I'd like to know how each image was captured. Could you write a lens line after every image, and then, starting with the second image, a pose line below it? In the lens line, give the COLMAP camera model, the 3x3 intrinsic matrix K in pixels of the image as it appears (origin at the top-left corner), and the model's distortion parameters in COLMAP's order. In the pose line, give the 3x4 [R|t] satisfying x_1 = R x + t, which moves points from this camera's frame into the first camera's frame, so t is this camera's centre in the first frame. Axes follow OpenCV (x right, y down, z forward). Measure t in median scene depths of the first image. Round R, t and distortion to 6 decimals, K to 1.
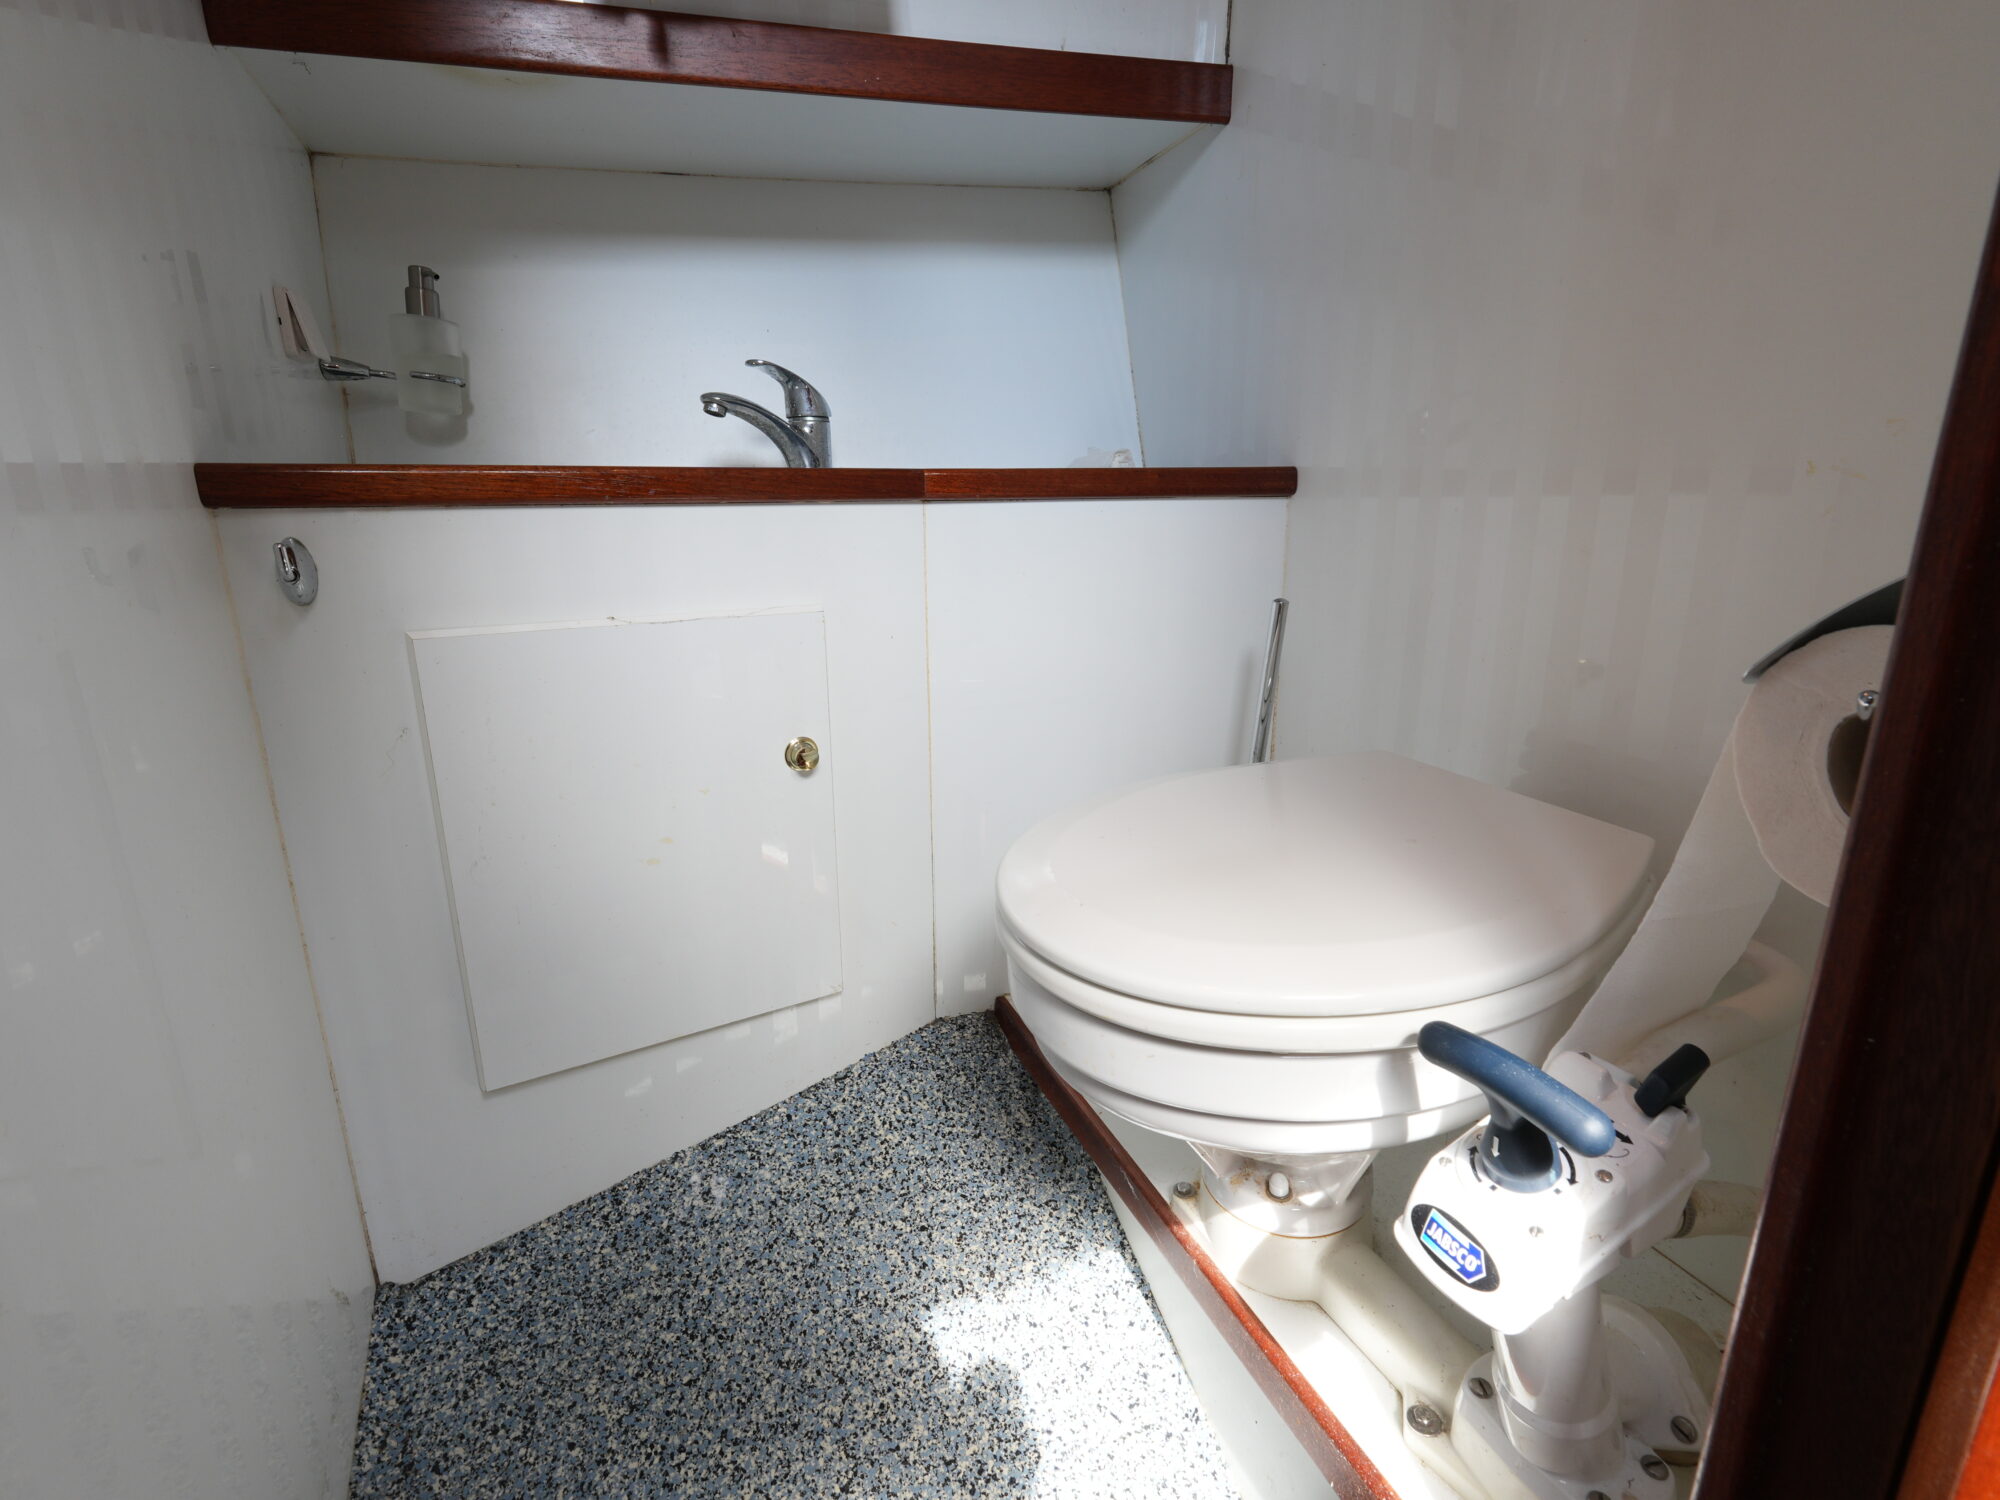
lens RADIAL K [[939.7, 0, 996.0], [0, 939.7, 745.9], [0, 0, 1]] dist [-0.001859, 0.000422]
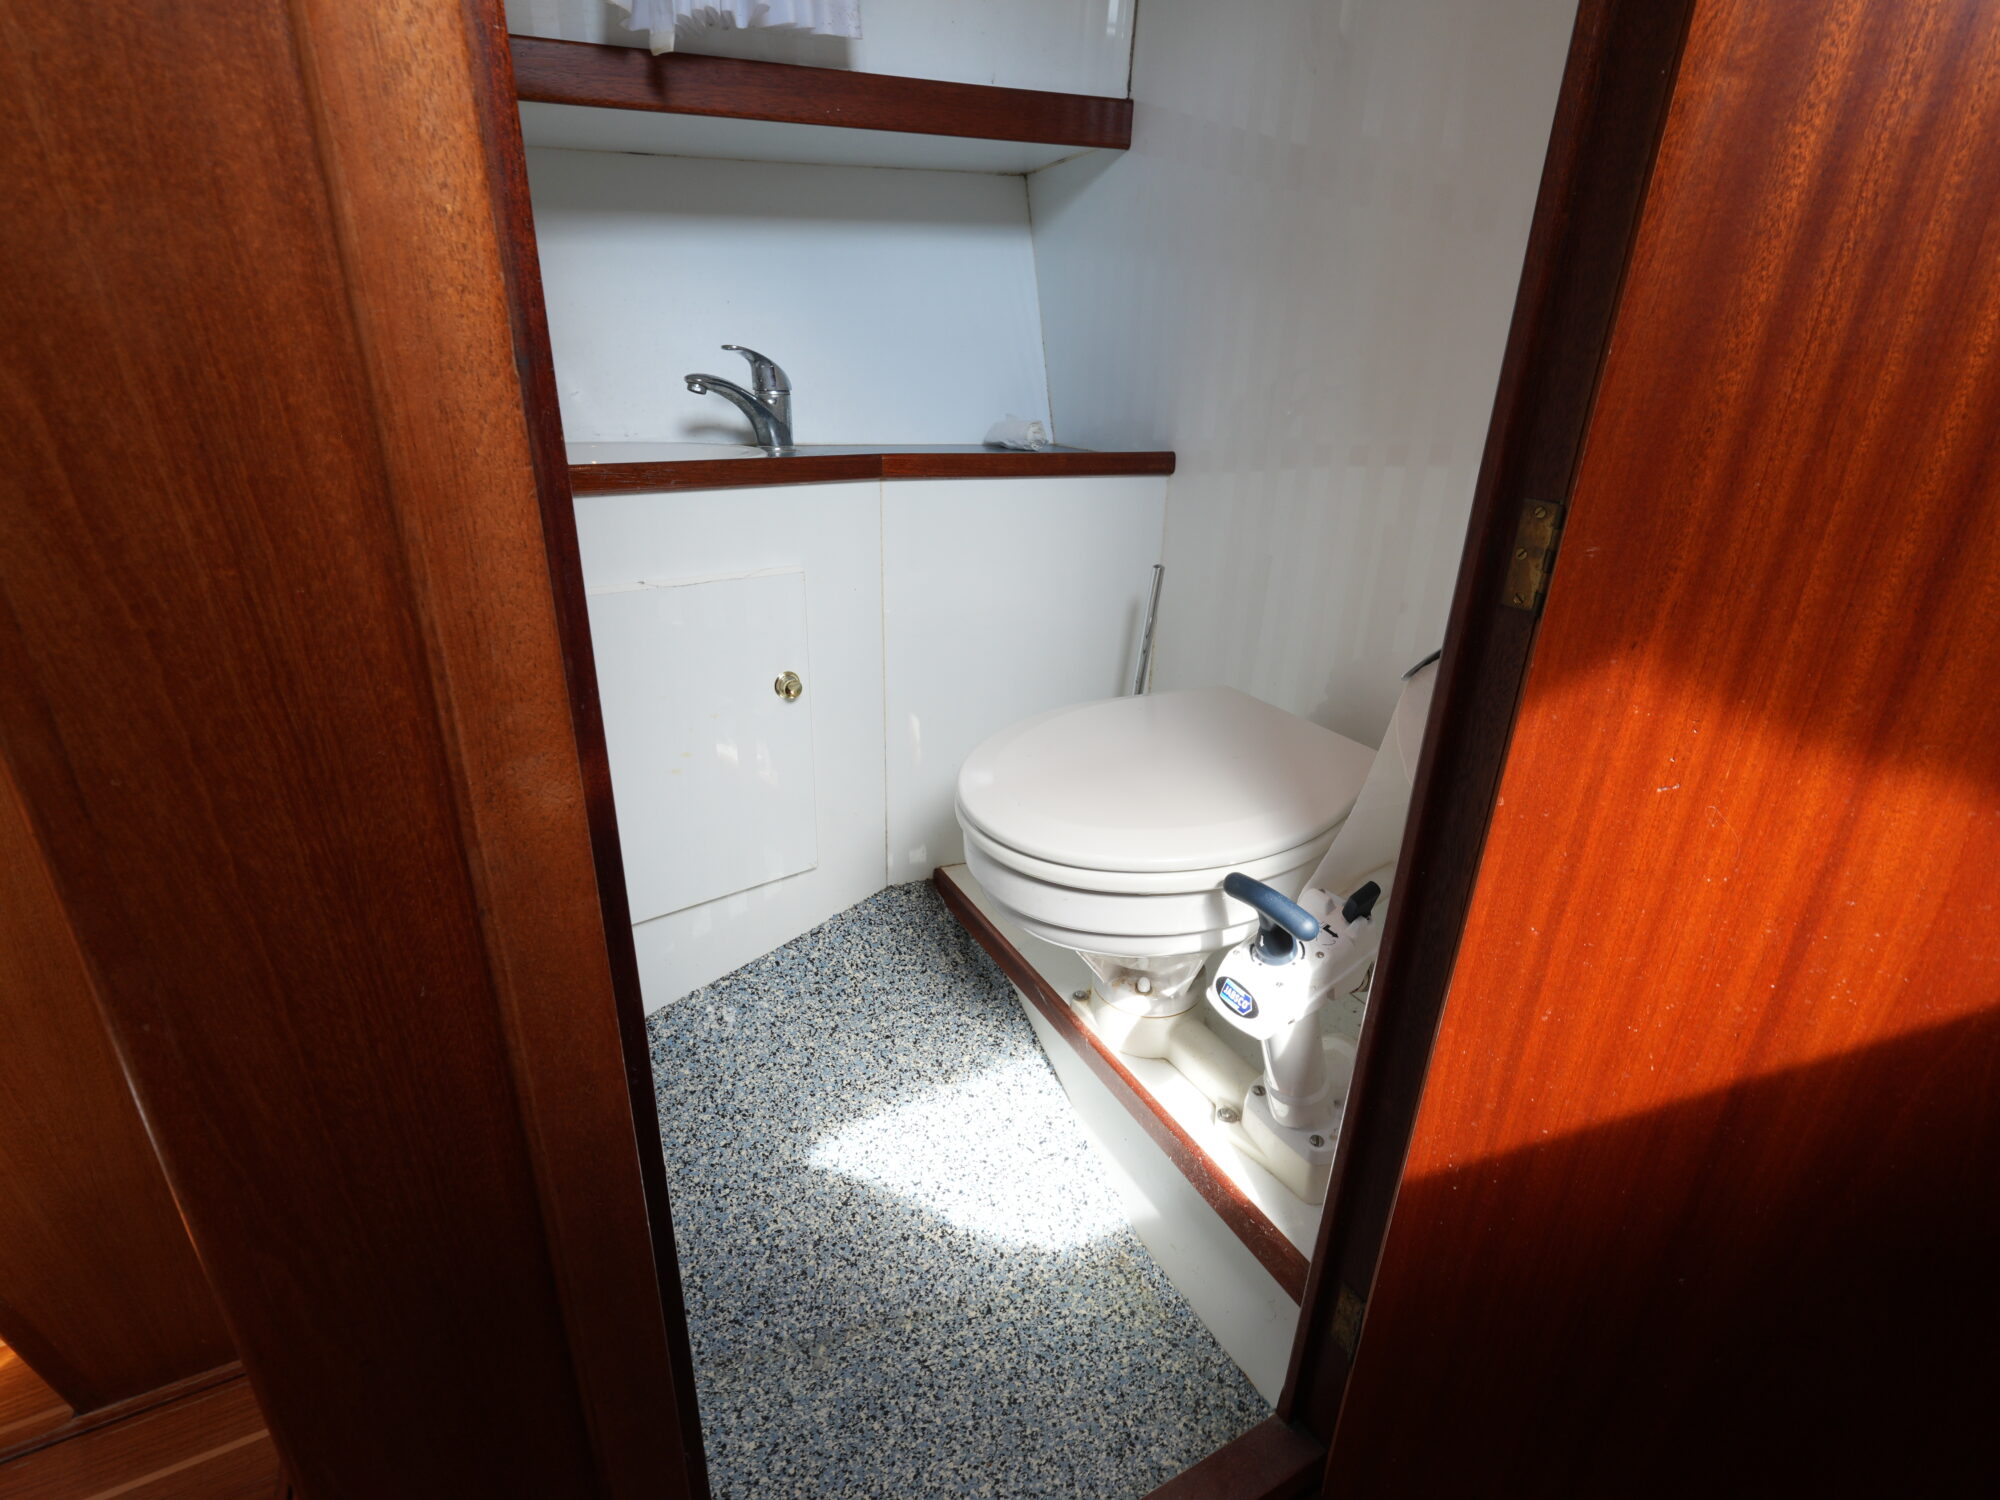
lens RADIAL K [[939.7, 0, 996.0], [0, 939.7, 745.9], [0, 0, 1]] dist [-0.001859, 0.000422]
pose [[0.993212, -0.009213, 0.115953, -0.075776], [-0.005637, 0.991874, 0.127097, -0.073116], [-0.116182, -0.126888, 0.985089, -0.294827]]
